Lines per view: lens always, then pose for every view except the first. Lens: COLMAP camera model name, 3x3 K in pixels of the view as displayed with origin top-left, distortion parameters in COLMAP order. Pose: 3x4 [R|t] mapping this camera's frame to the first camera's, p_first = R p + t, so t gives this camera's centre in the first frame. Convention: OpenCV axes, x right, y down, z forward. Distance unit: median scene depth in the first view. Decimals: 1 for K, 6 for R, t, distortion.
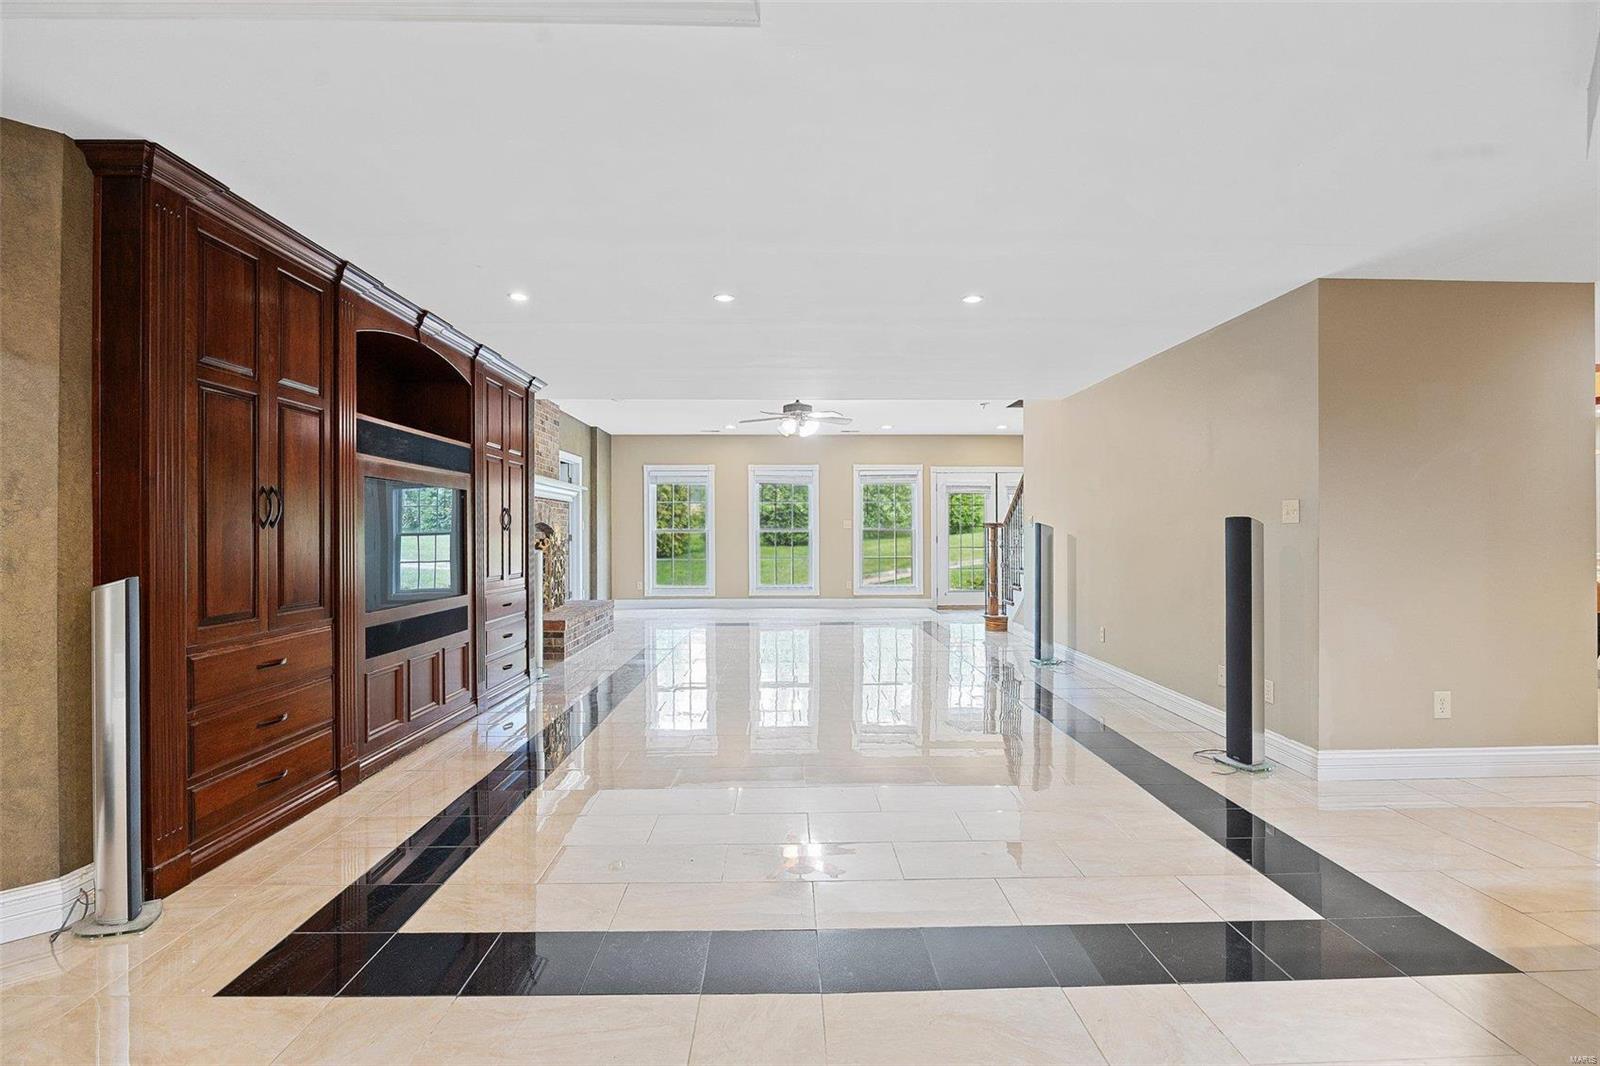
lens RADIAL K [[762.0, 0, 804.6], [0, 762.0, 535.5], [0, 0, 1]] dist [-0.002292, -0.000791]
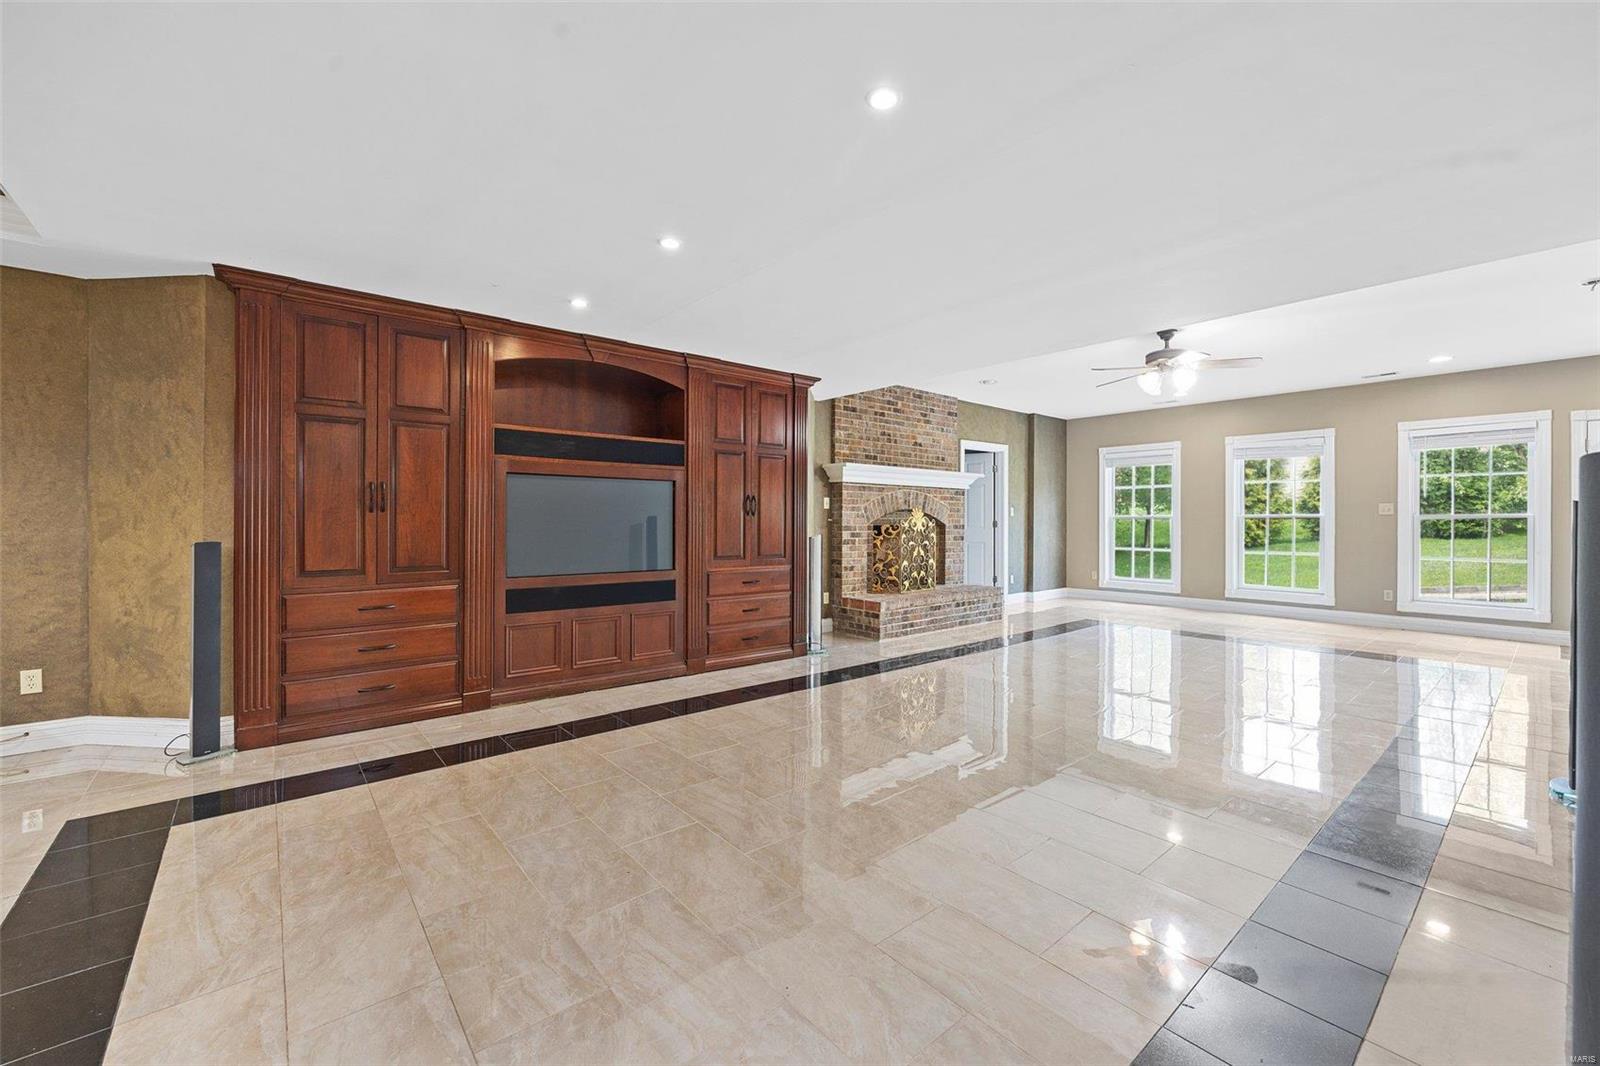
lens RADIAL K [[650.2, 0, 805.9], [0, 650.2, 520.0], [0, 0, 1]] dist [-0.004682, 0.000246]
pose [[0.629297, 0.003733, -0.777156, 0.269558], [-0.007294, 0.999973, -0.001103, 0.000273], [0.777131, 0.006363, 0.629307, 0.314458]]
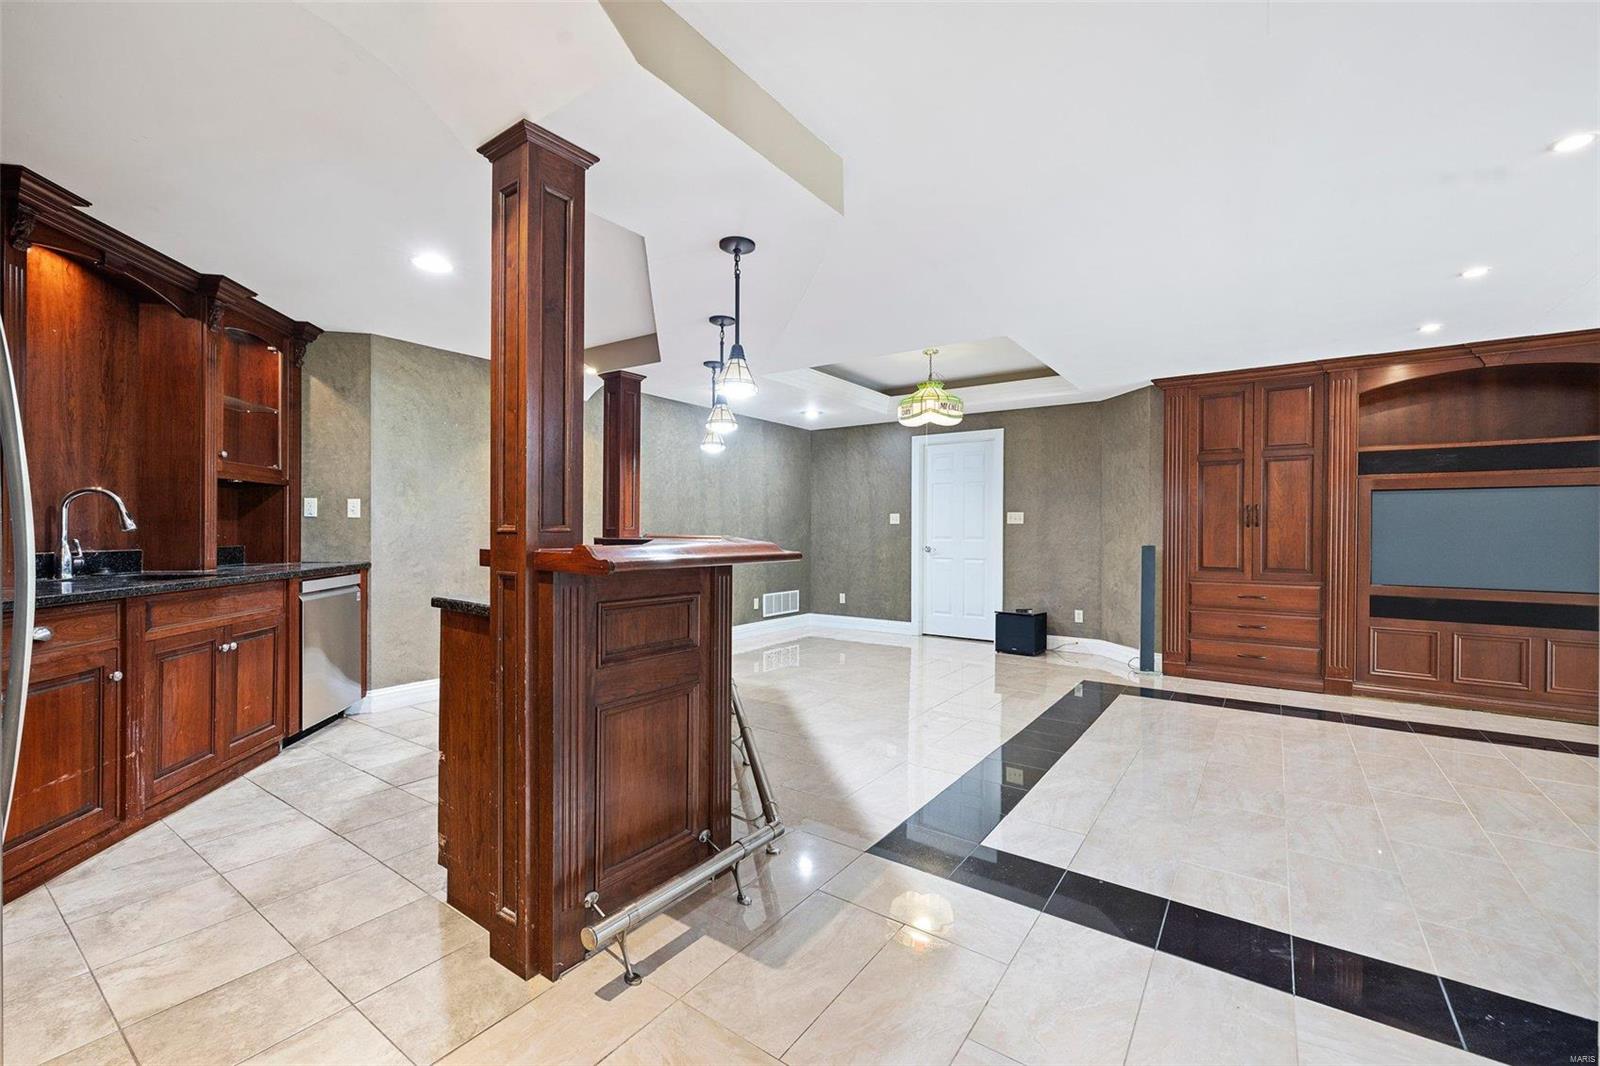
lens RADIAL K [[650.2, 0, 799.2], [0, 650.2, 534.2], [0, 0, 1]] dist [-0.004682, 0.000246]
pose [[-0.598818, 0.003334, -0.800878, 0.474954], [-0.005969, 0.999945, 0.008626, 0.000506], [0.800863, 0.009946, -0.598765, 0.389061]]
